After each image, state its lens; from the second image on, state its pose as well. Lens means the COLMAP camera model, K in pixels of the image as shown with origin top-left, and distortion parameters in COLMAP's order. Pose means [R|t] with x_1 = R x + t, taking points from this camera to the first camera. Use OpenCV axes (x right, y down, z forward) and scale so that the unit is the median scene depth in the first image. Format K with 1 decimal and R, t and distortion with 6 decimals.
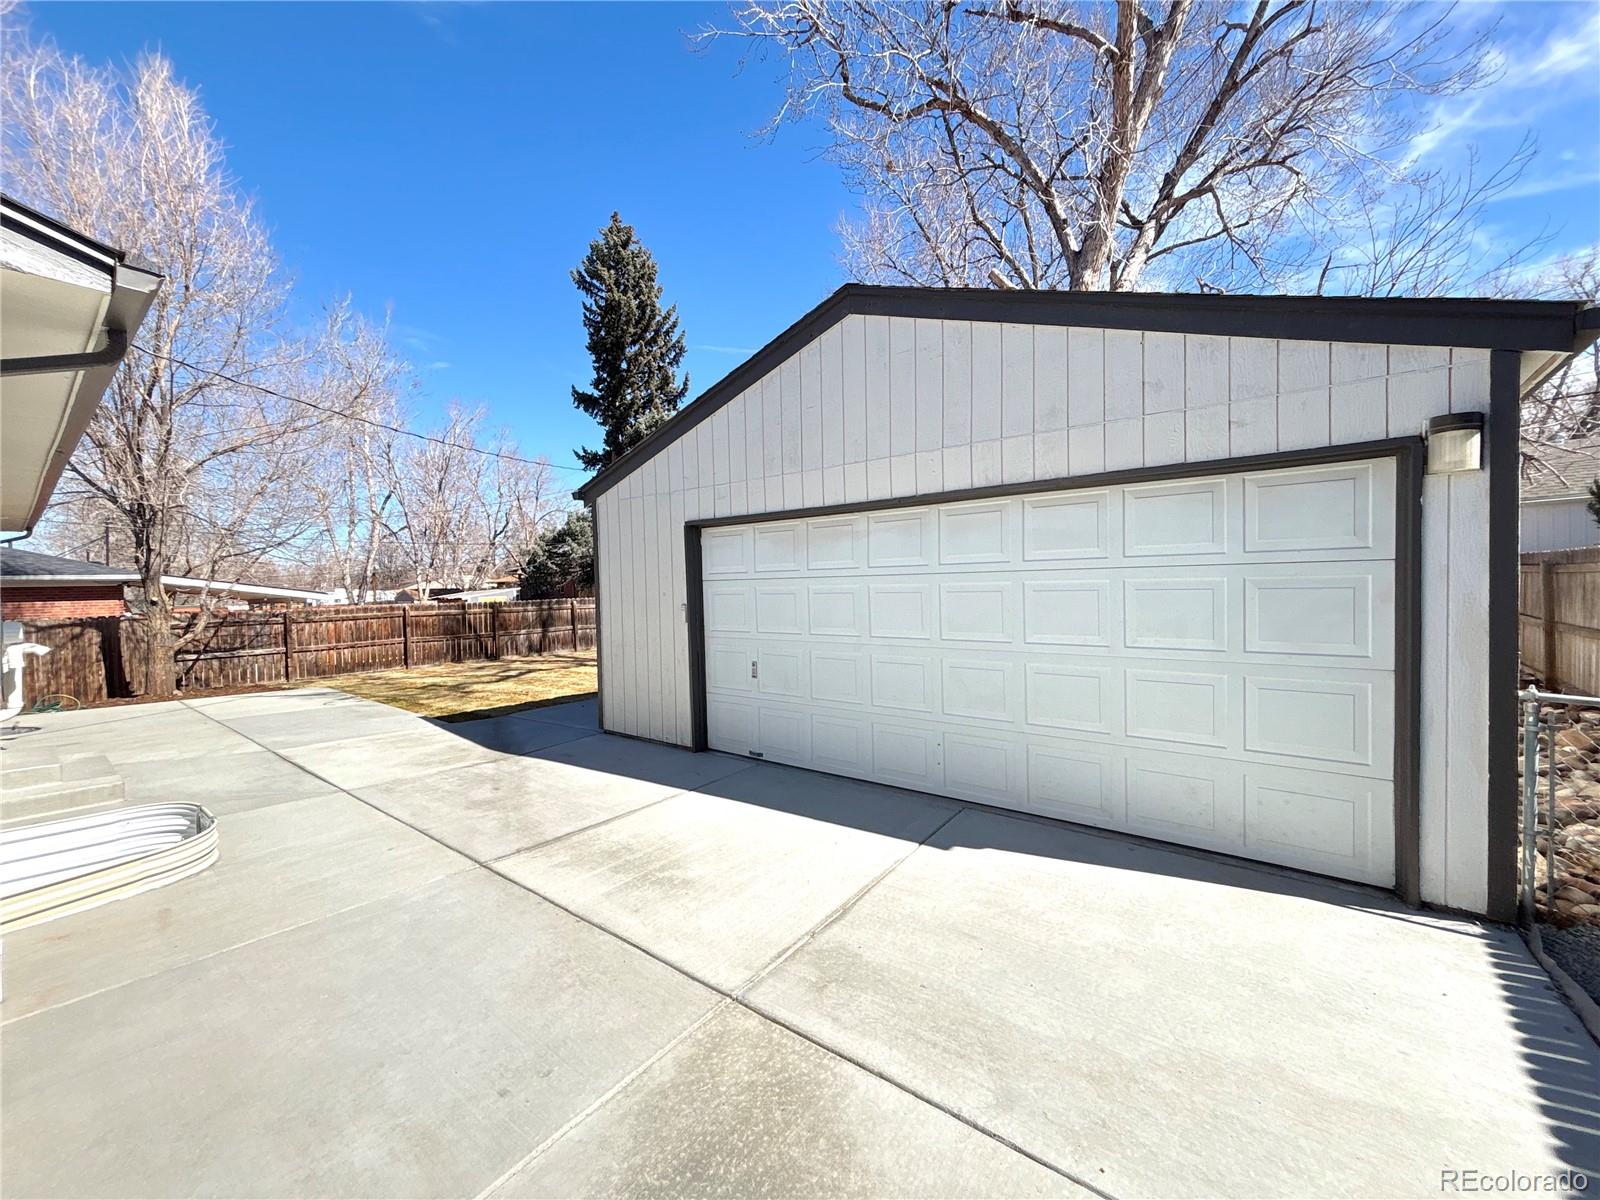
lens RADIAL K [[641.5, 0, 800.0], [0, 641.5, 600.0], [0, 0, 1]] dist [0.004274, 0.000107]
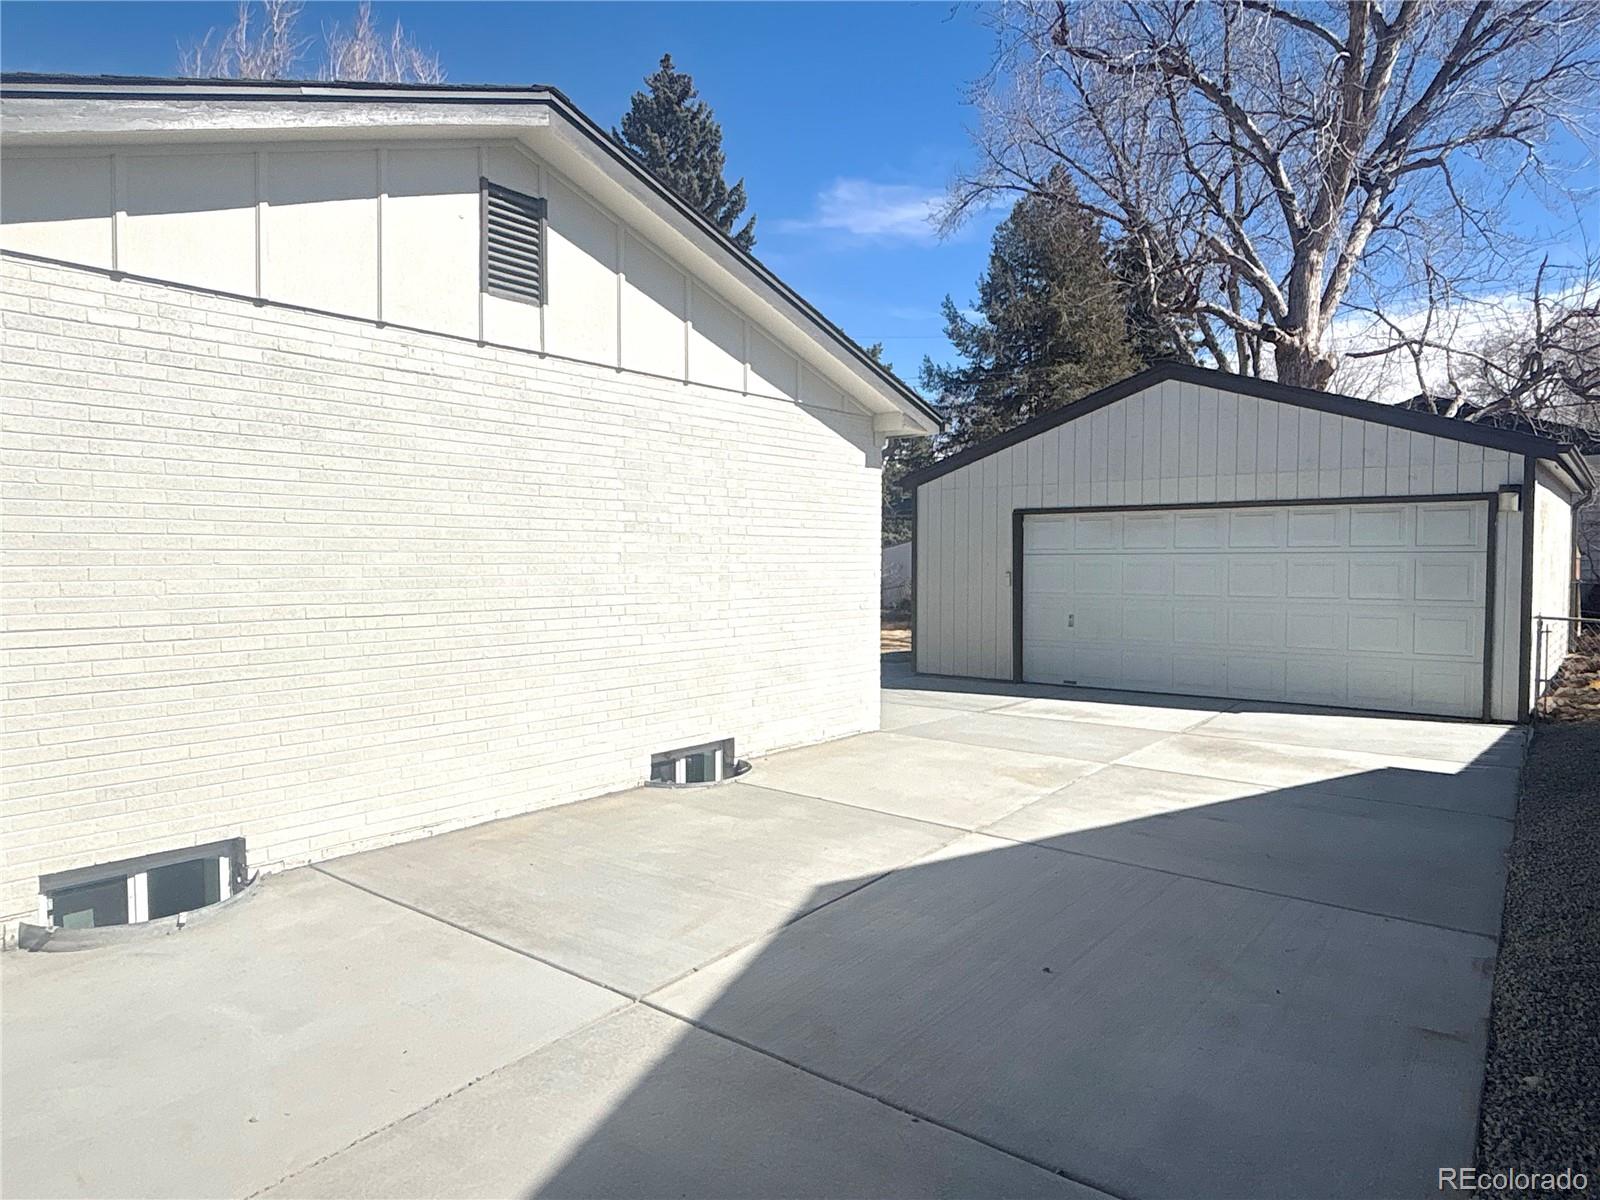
lens RADIAL K [[1035.5, 0, 800.0], [0, 1035.5, 600.0], [0, 0, 1]] dist [0.023446, -0.031554]
pose [[0.999761, 0.021631, -0.003043, -0.637280], [-0.021585, 0.999662, 0.014504, 0.045481], [0.003356, -0.014435, 0.999890, -1.193889]]
